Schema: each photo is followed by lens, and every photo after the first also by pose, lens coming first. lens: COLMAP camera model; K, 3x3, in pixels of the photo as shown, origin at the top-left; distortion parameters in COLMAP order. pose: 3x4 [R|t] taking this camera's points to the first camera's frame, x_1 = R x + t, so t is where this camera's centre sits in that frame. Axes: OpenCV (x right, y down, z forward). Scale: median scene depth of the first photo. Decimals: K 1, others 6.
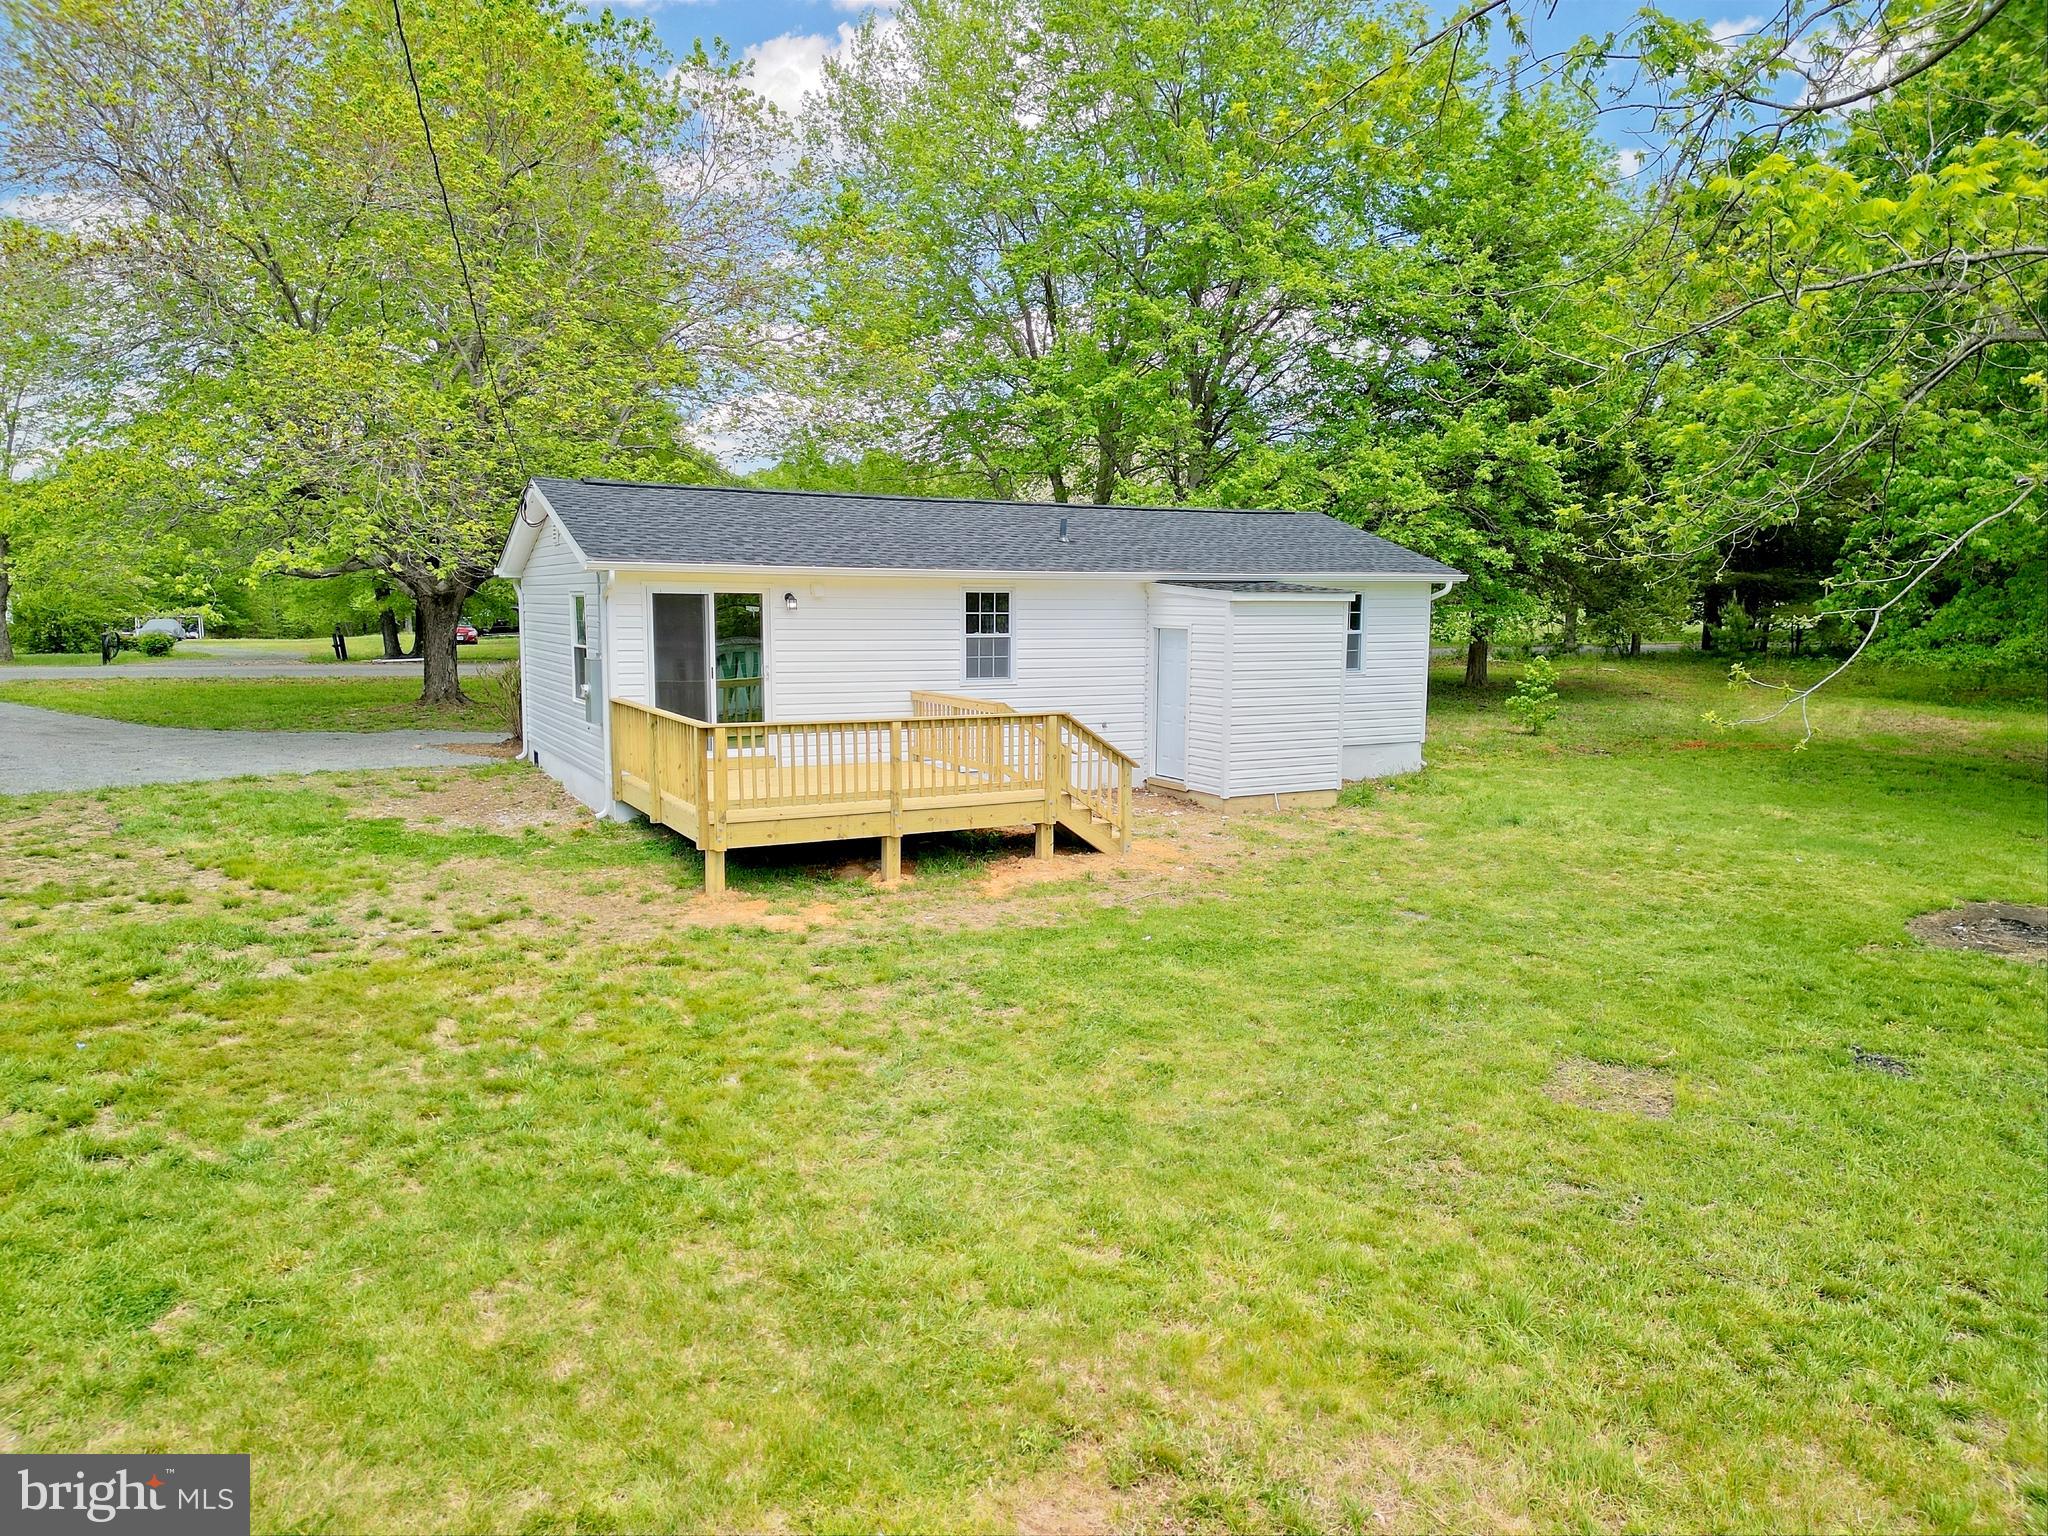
lens RADIAL K [[1435.4, 0, 1024.9], [0, 1435.4, 774.2], [0, 0, 1]] dist [0.060143, -0.055950]
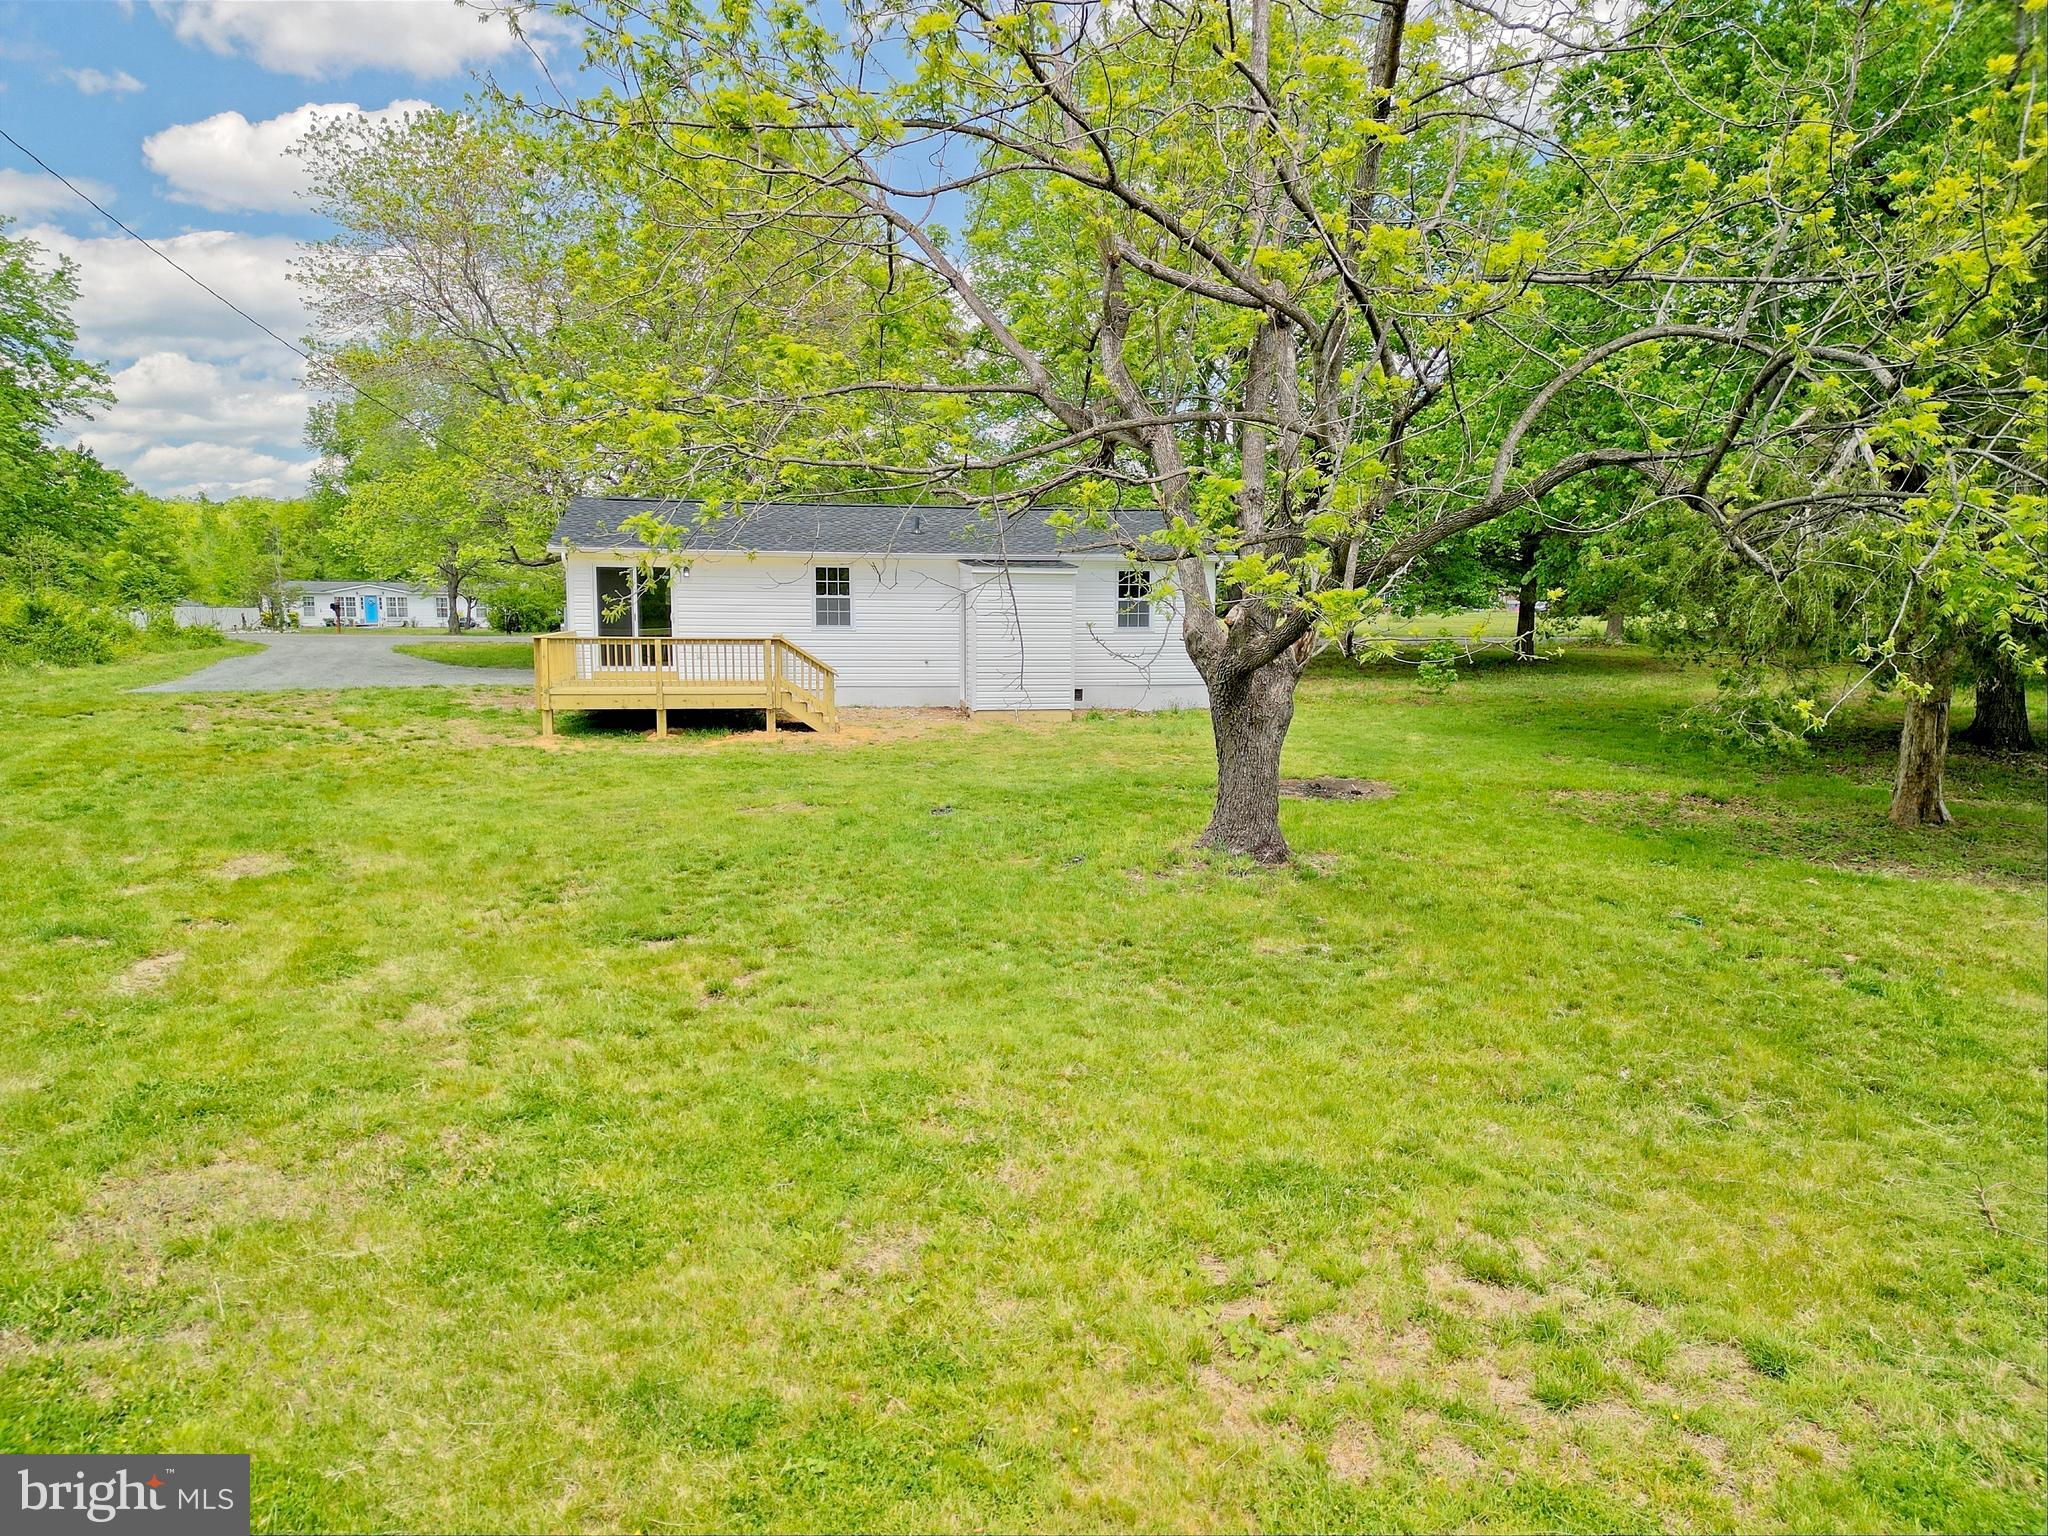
lens RADIAL K [[1435.4, 0, 1024.9], [0, 1435.4, 757.6], [0, 0, 1]] dist [0.060143, -0.055950]
pose [[0.945775, 0.037571, -0.322643, 0.569350], [-0.043025, 0.999026, -0.009786, 0.065639], [0.321961, 0.023137, 0.946470, -0.289682]]
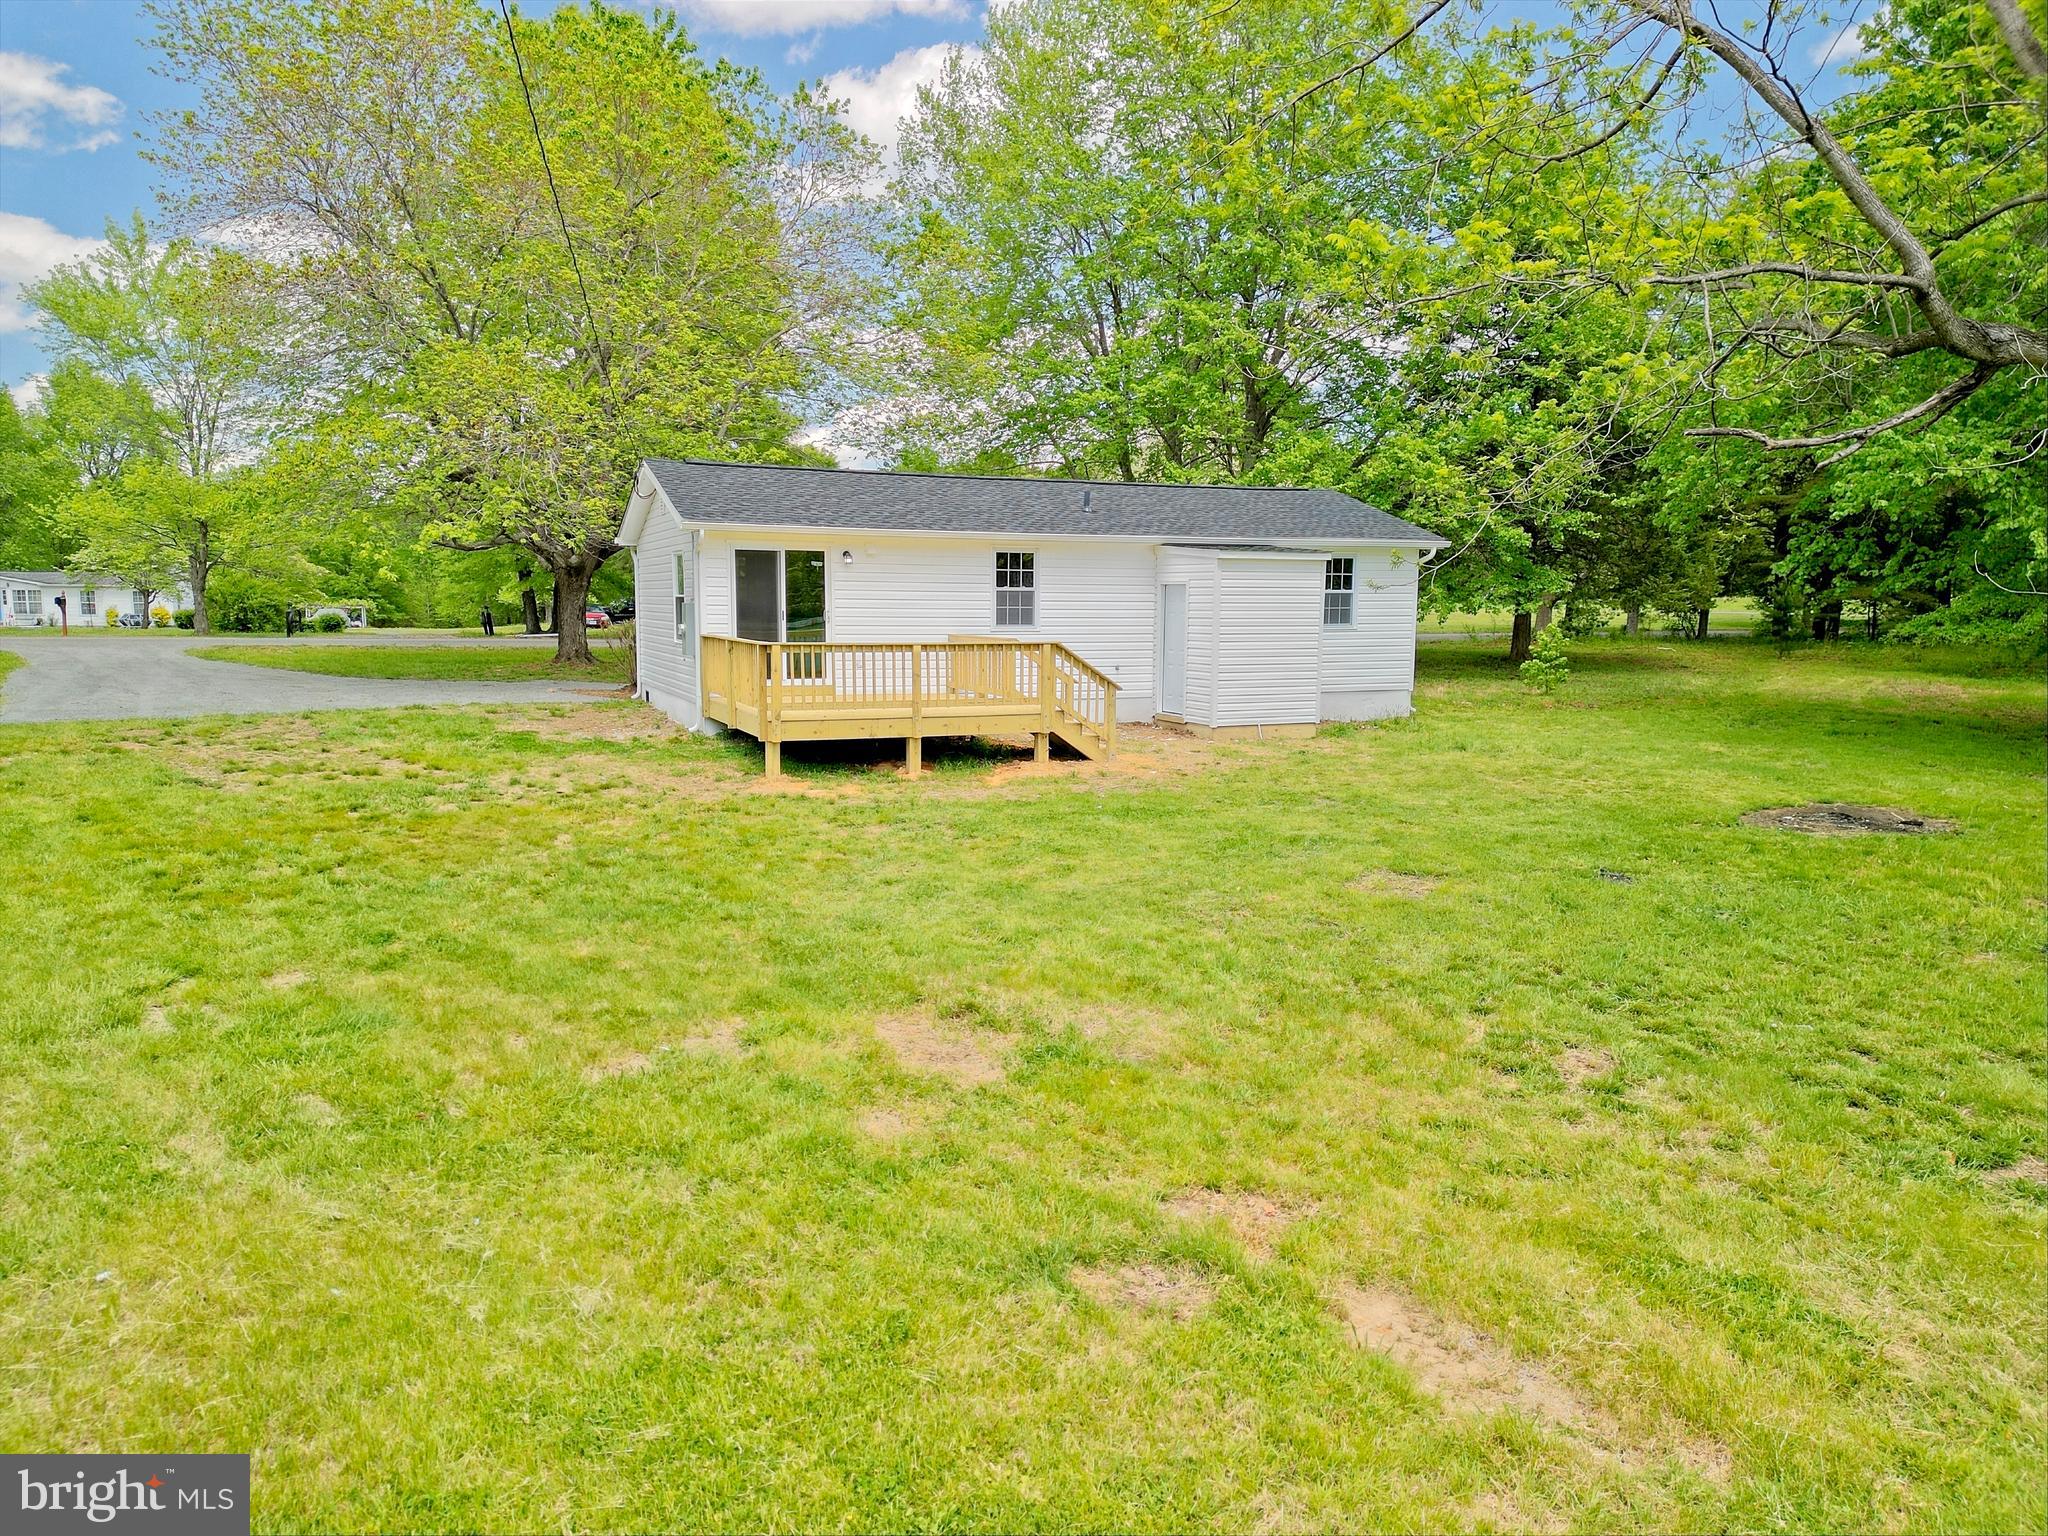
lens RADIAL K [[1435.4, 0, 1020.2], [0, 1435.4, 774.7], [0, 0, 1]] dist [0.060143, -0.055950]
pose [[0.996239, 0.012048, -0.085811, 0.072827], [-0.012132, 0.999926, -0.000468, 0.050958], [0.085799, 0.001507, 0.996311, -0.161987]]
